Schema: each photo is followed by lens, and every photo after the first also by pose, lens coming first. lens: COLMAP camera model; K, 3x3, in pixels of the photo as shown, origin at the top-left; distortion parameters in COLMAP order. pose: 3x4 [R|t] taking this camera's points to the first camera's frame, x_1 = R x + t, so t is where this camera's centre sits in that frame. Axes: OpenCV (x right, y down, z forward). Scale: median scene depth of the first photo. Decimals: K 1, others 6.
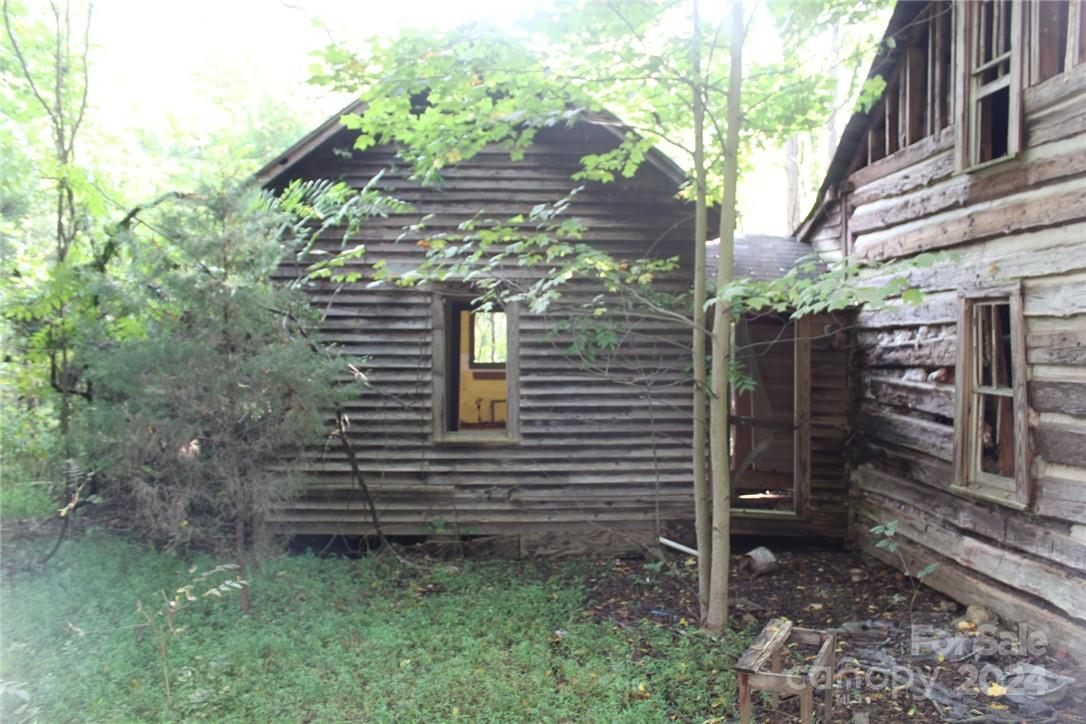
lens RADIAL K [[928.2, 0, 543.0], [0, 928.2, 362.0], [0, 0, 1]] dist [-0.174667, 0.174755]
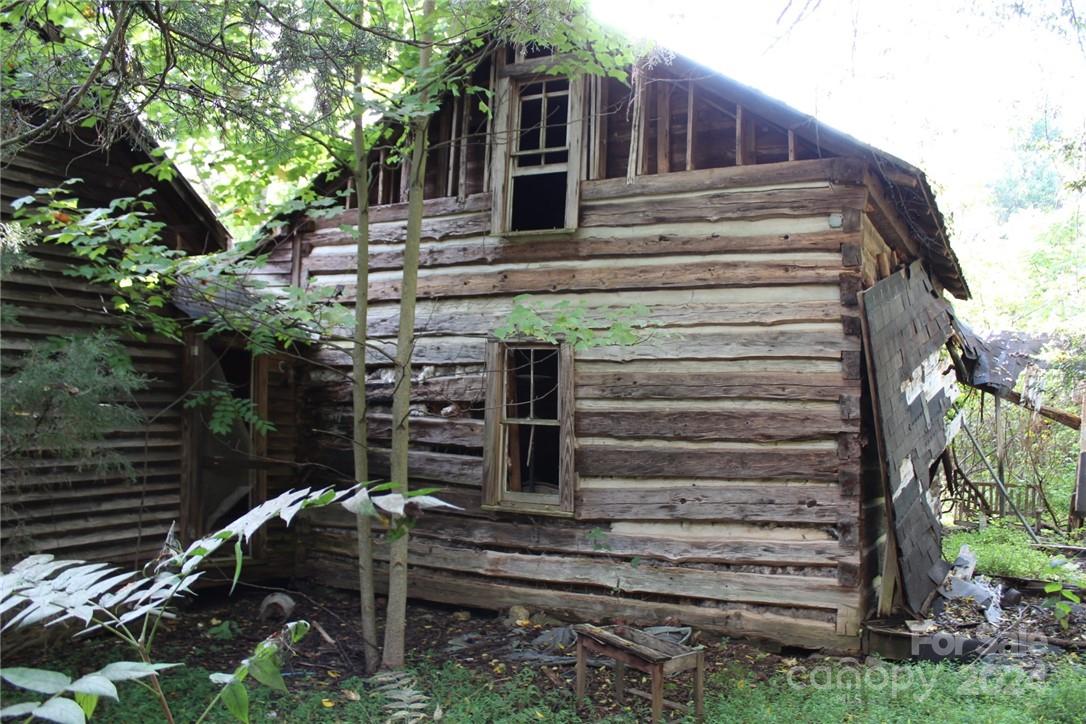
lens RADIAL K [[928.2, 0, 543.0], [0, 928.2, 362.0], [0, 0, 1]] dist [-0.174667, 0.174755]
pose [[0.504119, 0.050114, 0.862179, -0.557084], [0.000028, 0.998314, -0.058043, 0.024886], [-0.863634, 0.029285, 0.503268, 0.364352]]
